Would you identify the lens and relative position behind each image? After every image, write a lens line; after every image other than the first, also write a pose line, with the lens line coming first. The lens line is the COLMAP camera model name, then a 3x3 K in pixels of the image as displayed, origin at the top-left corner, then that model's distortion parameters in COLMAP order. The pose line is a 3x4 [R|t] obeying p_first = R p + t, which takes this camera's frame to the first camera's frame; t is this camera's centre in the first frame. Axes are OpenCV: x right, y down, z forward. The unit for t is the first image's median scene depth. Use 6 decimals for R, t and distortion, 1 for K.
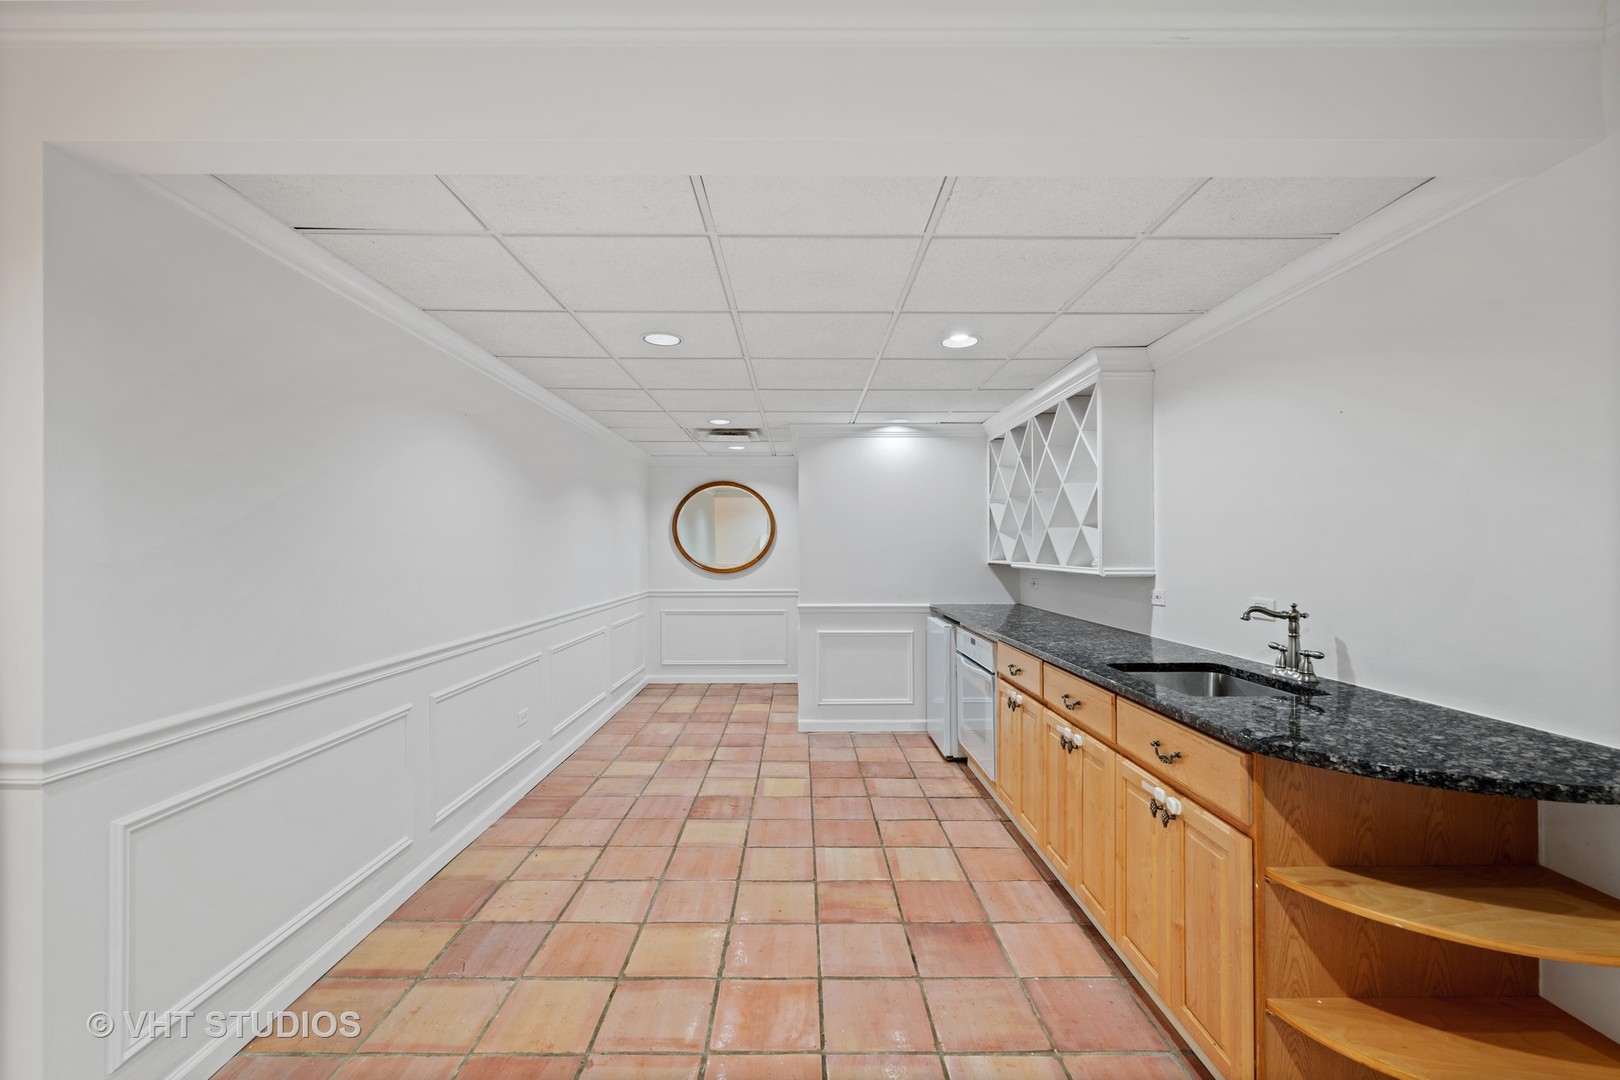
lens RADIAL K [[677.0, 0, 810.0], [0, 677.0, 540.0], [0, 0, 1]] dist [-0.000109, -0.000046]
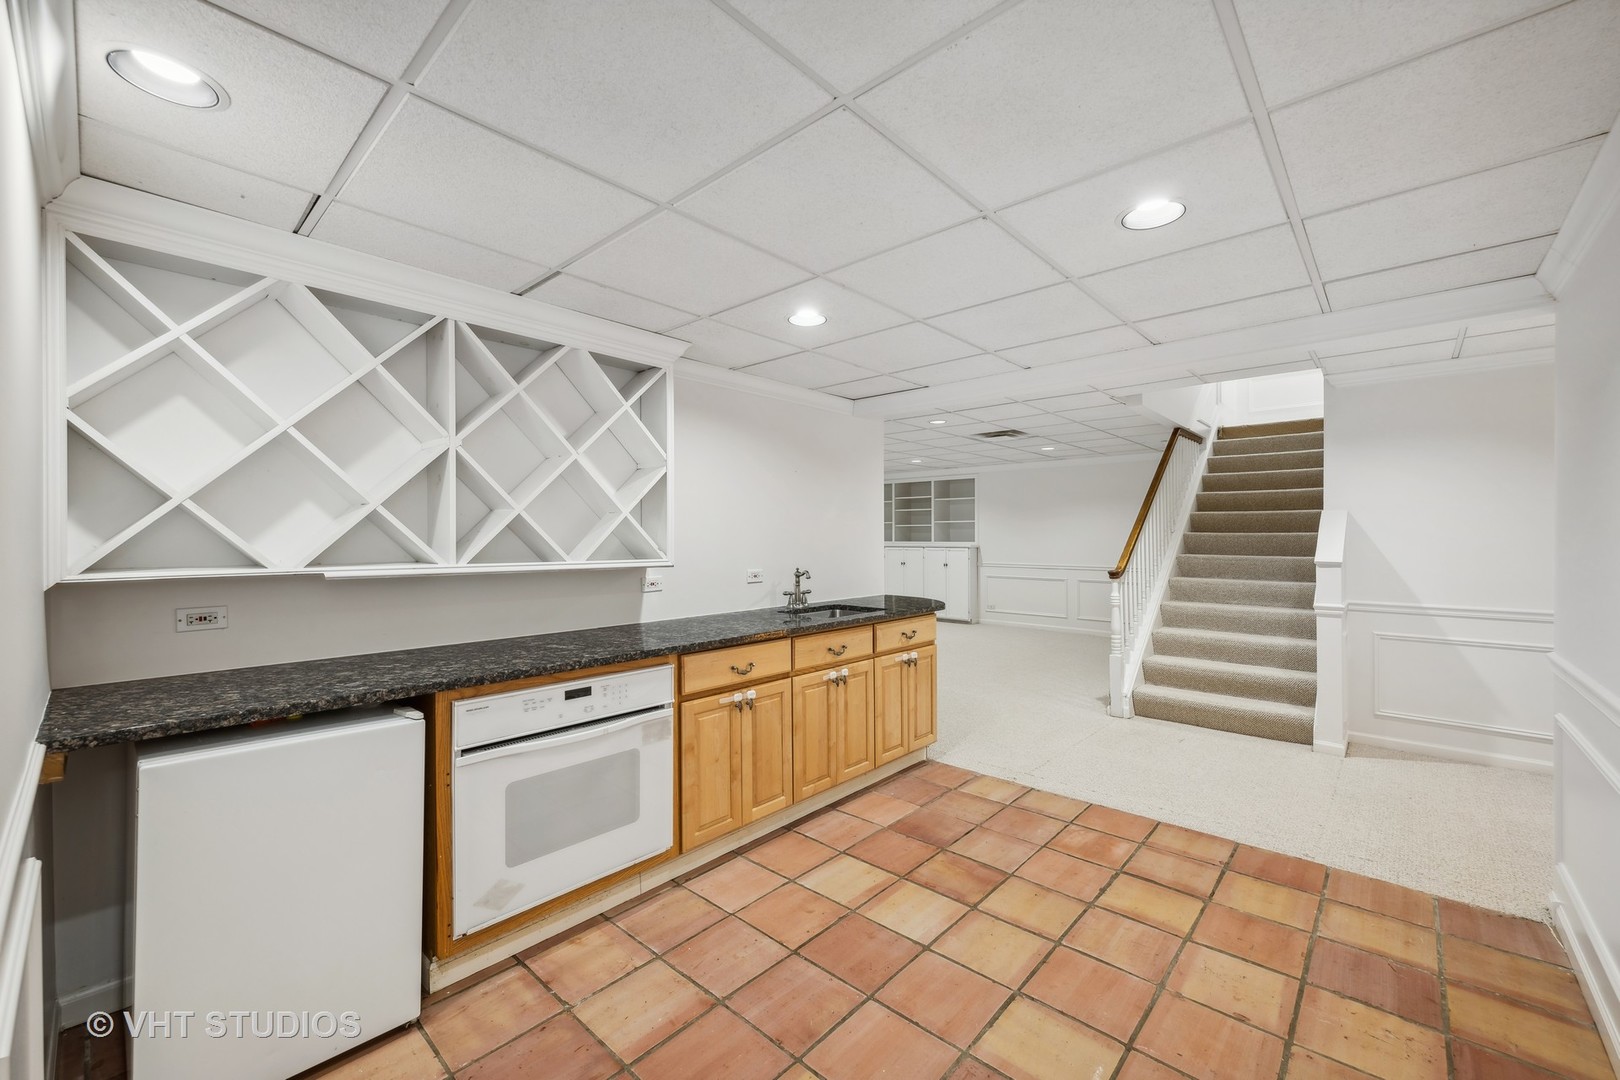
lens RADIAL K [[650.6, 0, 810.0], [0, 650.6, 540.0], [0, 0, 1]] dist [0.000024, -0.000030]
pose [[-0.730352, -0.005611, 0.683048, -0.408496], [-0.006644, 0.999977, 0.001111, 0.011288], [-0.683039, -0.003727, -0.730373, 1.724340]]
